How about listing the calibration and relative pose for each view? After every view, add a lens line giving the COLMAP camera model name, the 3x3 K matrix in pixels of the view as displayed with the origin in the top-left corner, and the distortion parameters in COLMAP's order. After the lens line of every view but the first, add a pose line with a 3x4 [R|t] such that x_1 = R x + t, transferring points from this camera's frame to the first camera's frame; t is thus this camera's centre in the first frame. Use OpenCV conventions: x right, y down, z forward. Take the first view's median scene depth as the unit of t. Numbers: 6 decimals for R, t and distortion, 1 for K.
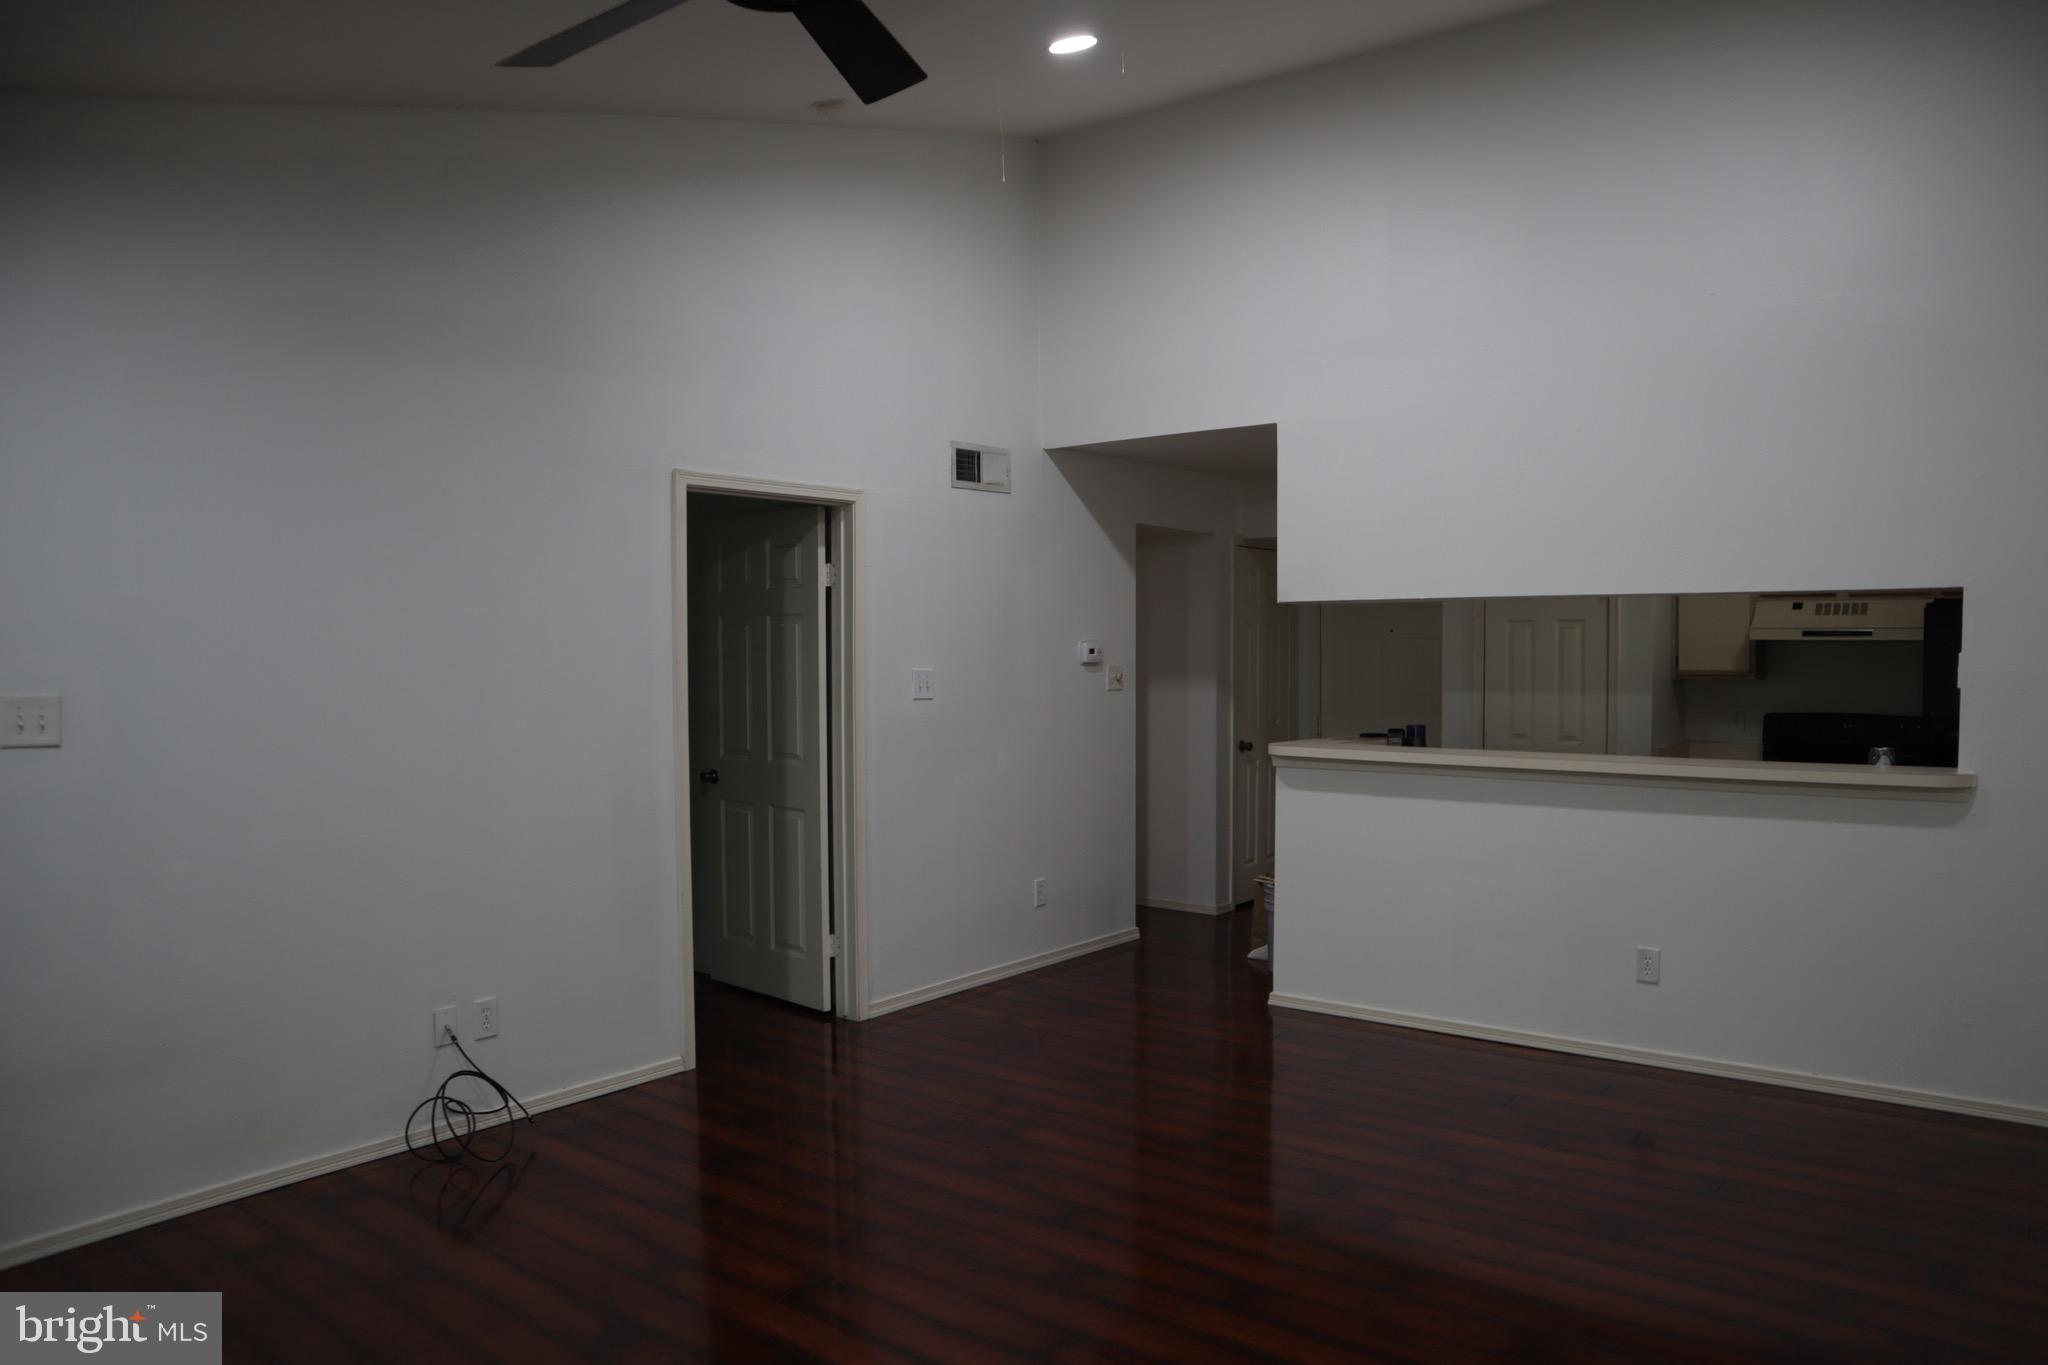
lens RADIAL K [[1436.8, 0, 1024.9], [0, 1436.8, 679.7], [0, 0, 1]] dist [-0.034723, 0.008156]
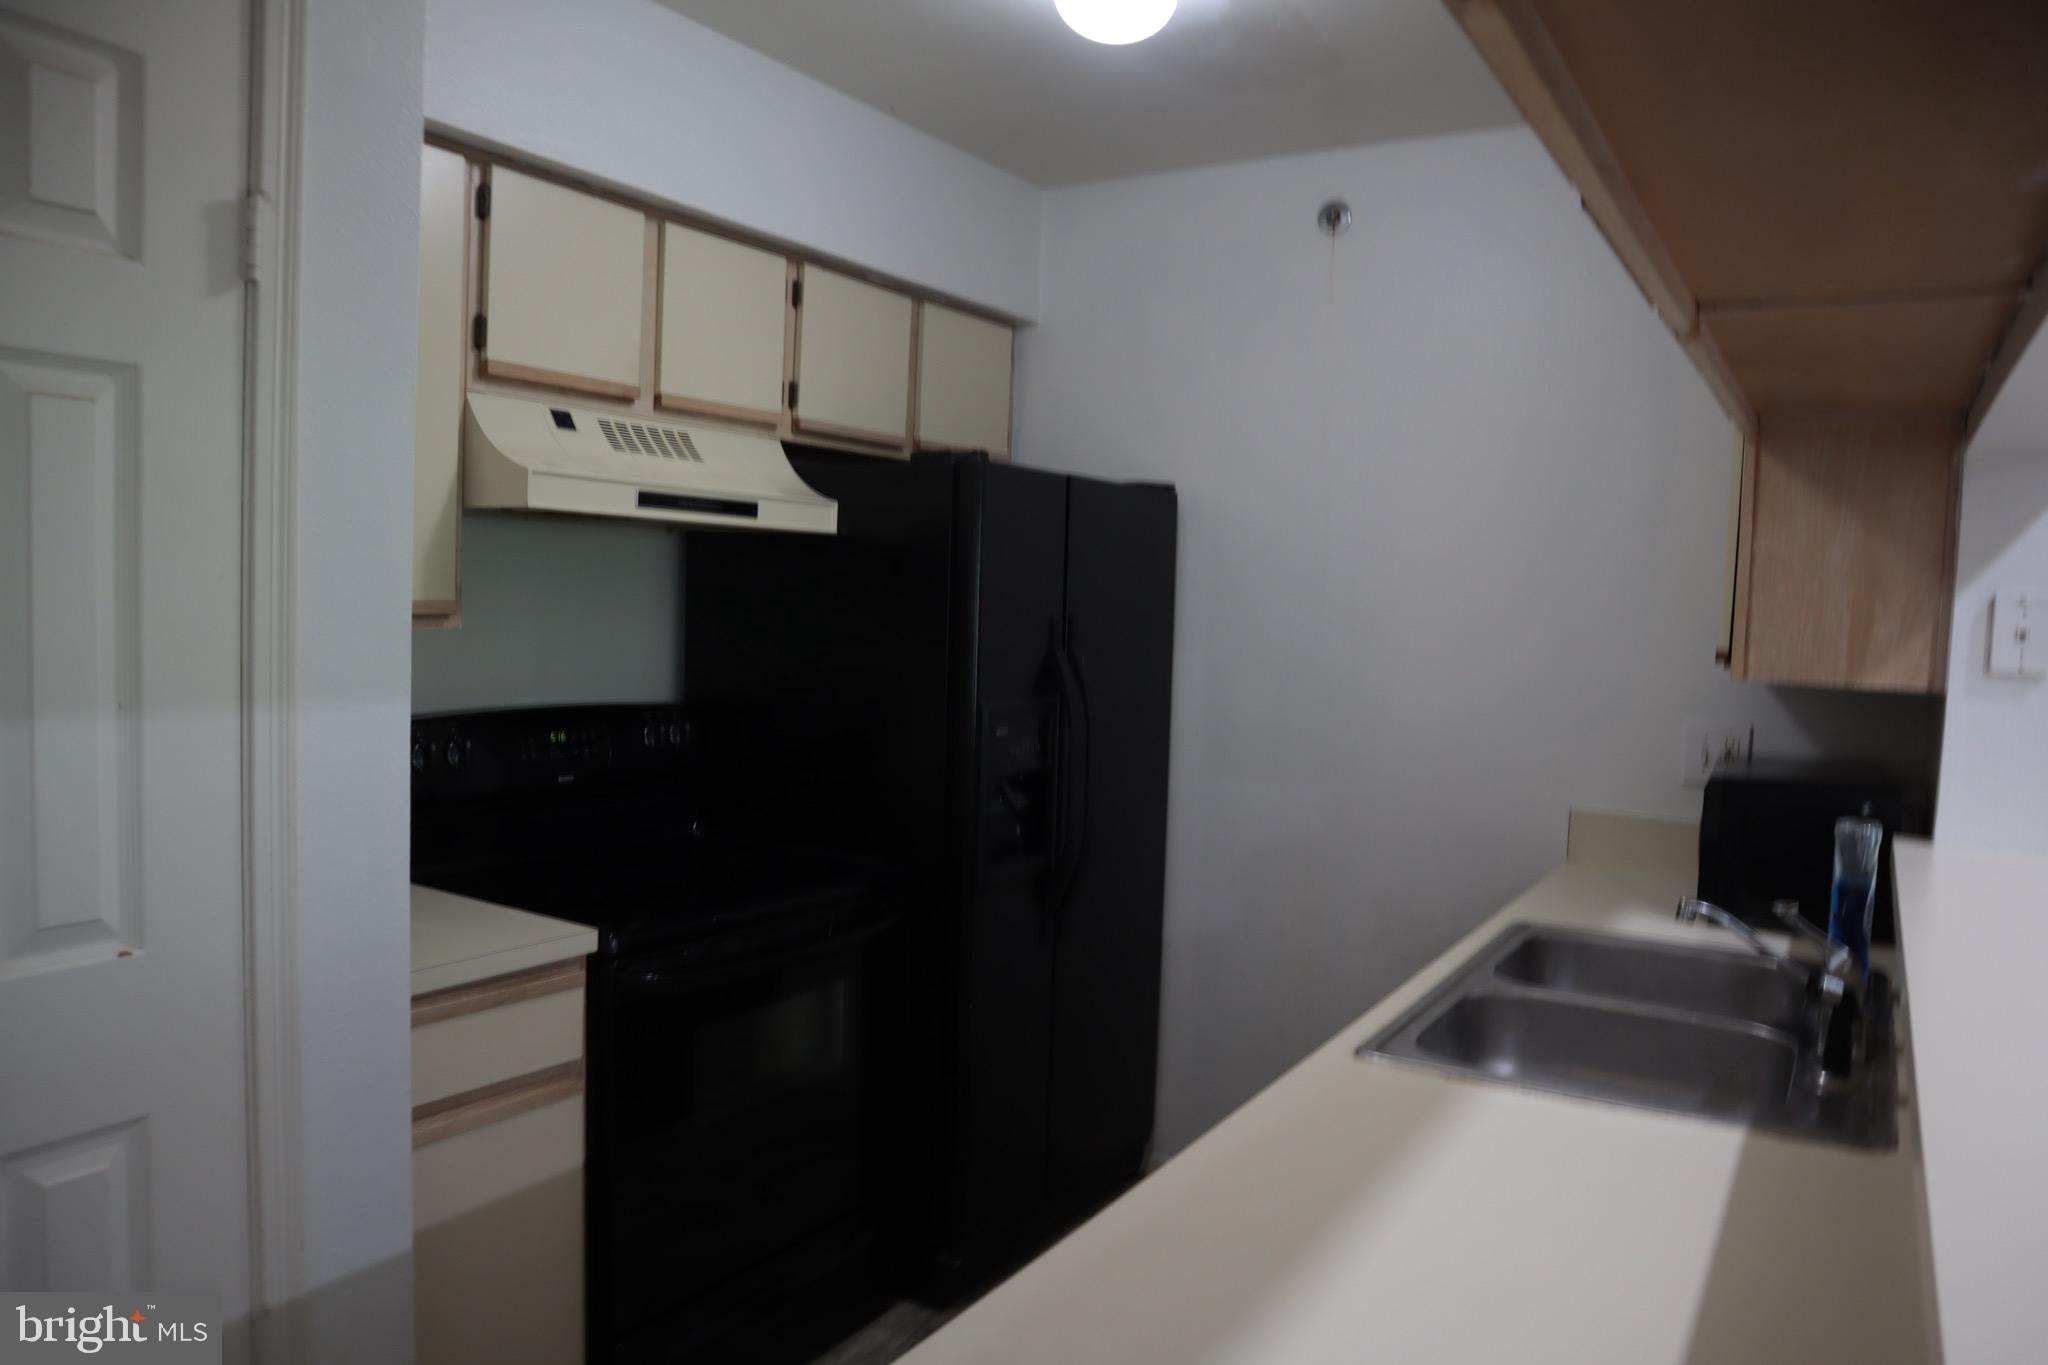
lens RADIAL K [[1436.8, 0, 1026.4], [0, 1436.8, 672.3], [0, 0, 1]] dist [-0.034723, 0.008156]
pose [[-0.155763, -0.059449, 0.986004, 0.164596], [-0.003762, 0.998216, 0.059591, -0.010109], [-0.987787, 0.005573, -0.155709, 0.916402]]
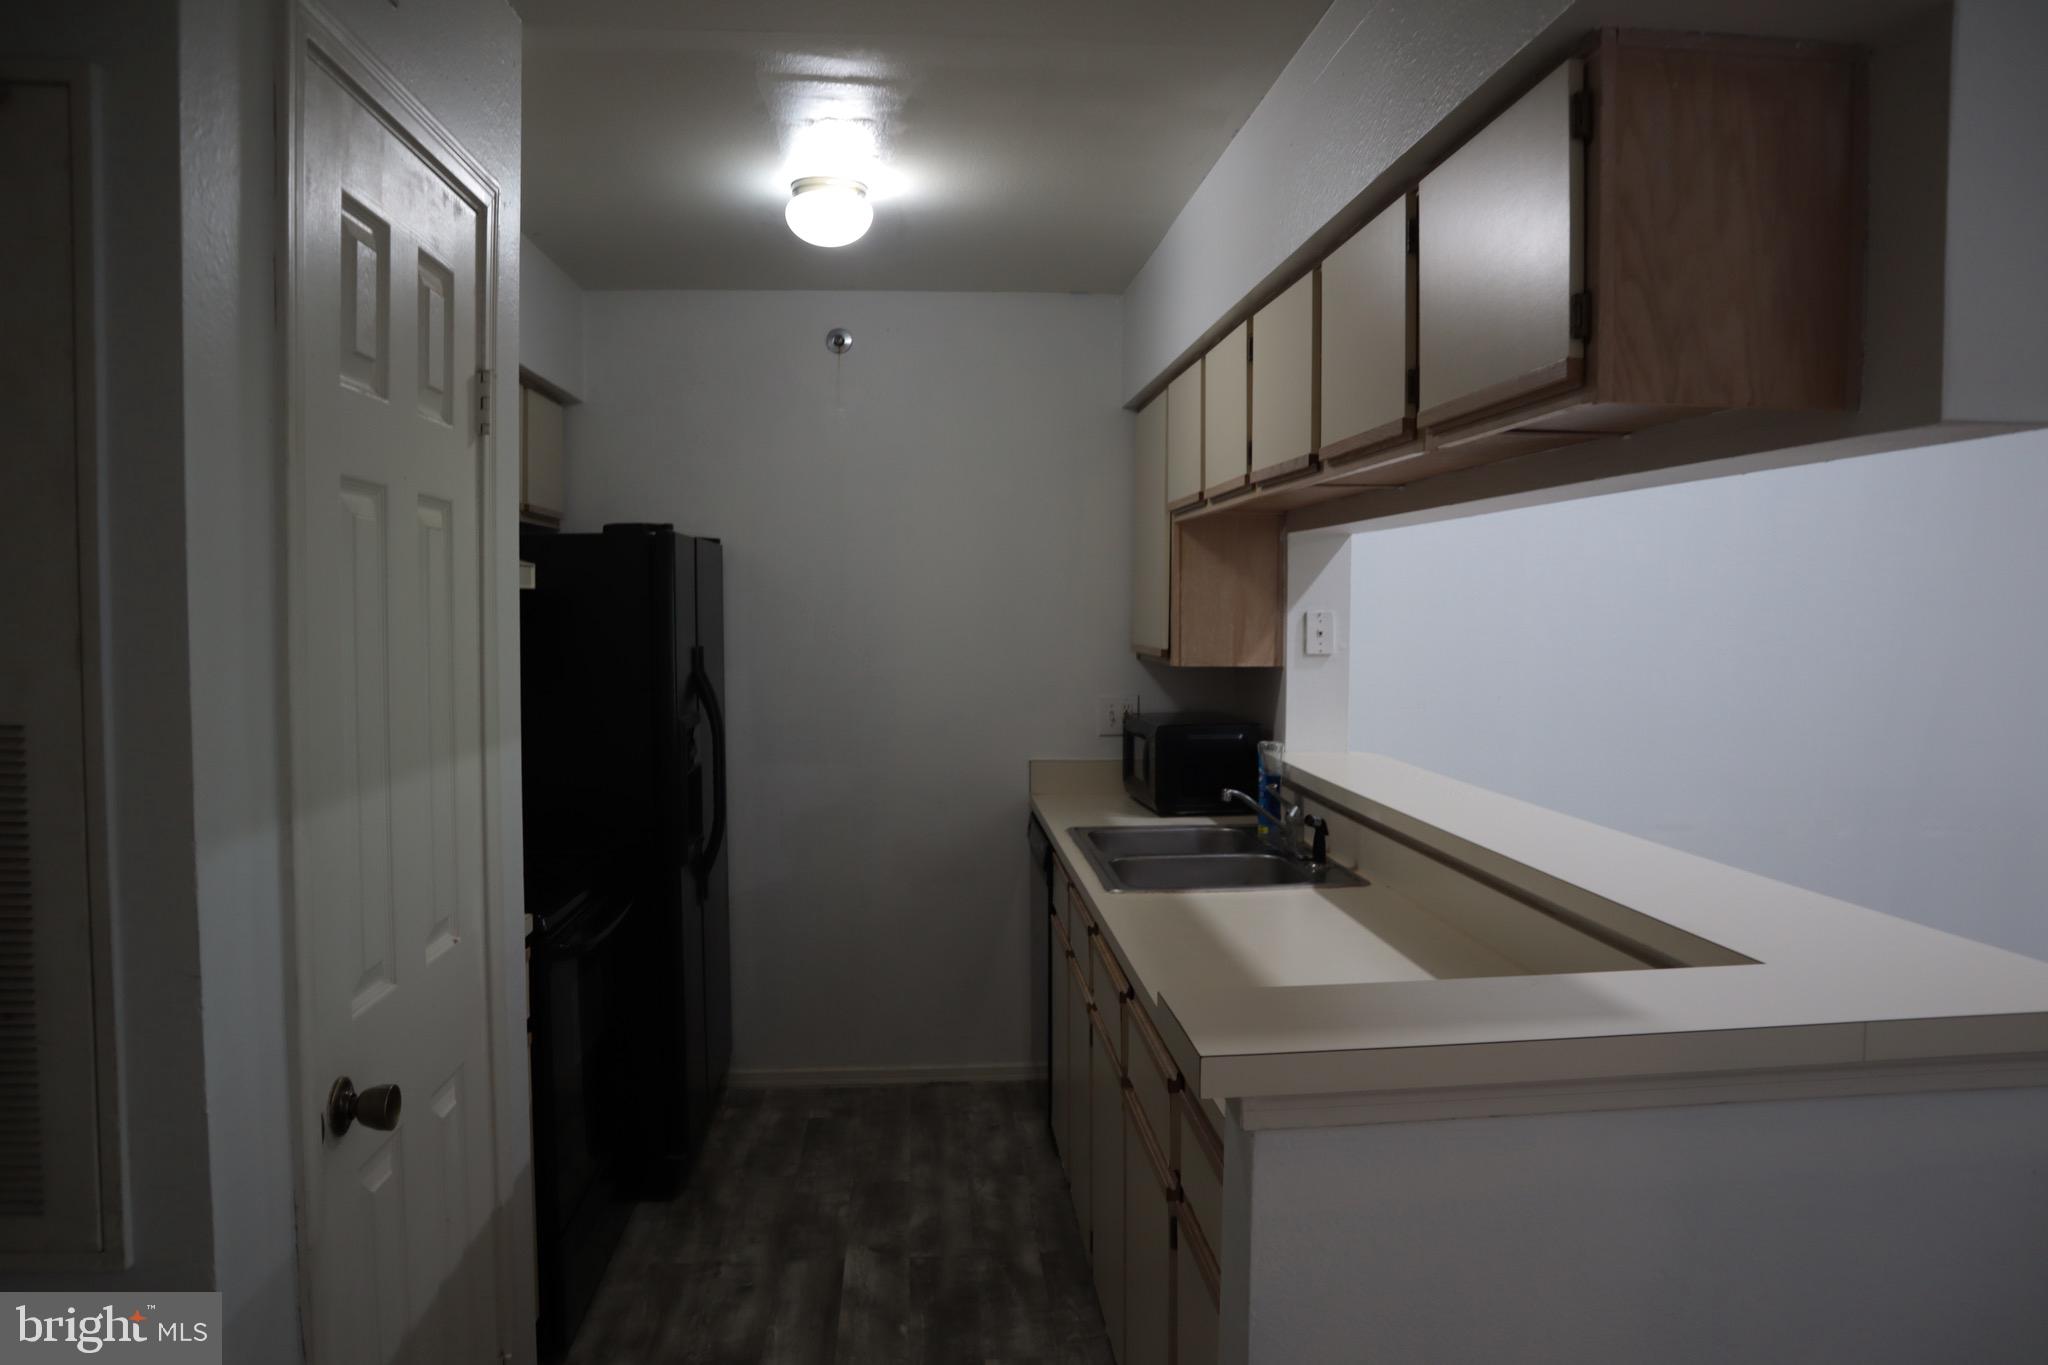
lens RADIAL K [[1436.8, 0, 1024.6], [0, 1436.8, 682.2], [0, 0, 1]] dist [-0.034723, 0.008156]
pose [[-0.694069, -0.032942, 0.719155, 0.105378], [0.023817, 0.997355, 0.068672, -0.023112], [-0.719515, 0.064791, -0.691448, 1.133137]]
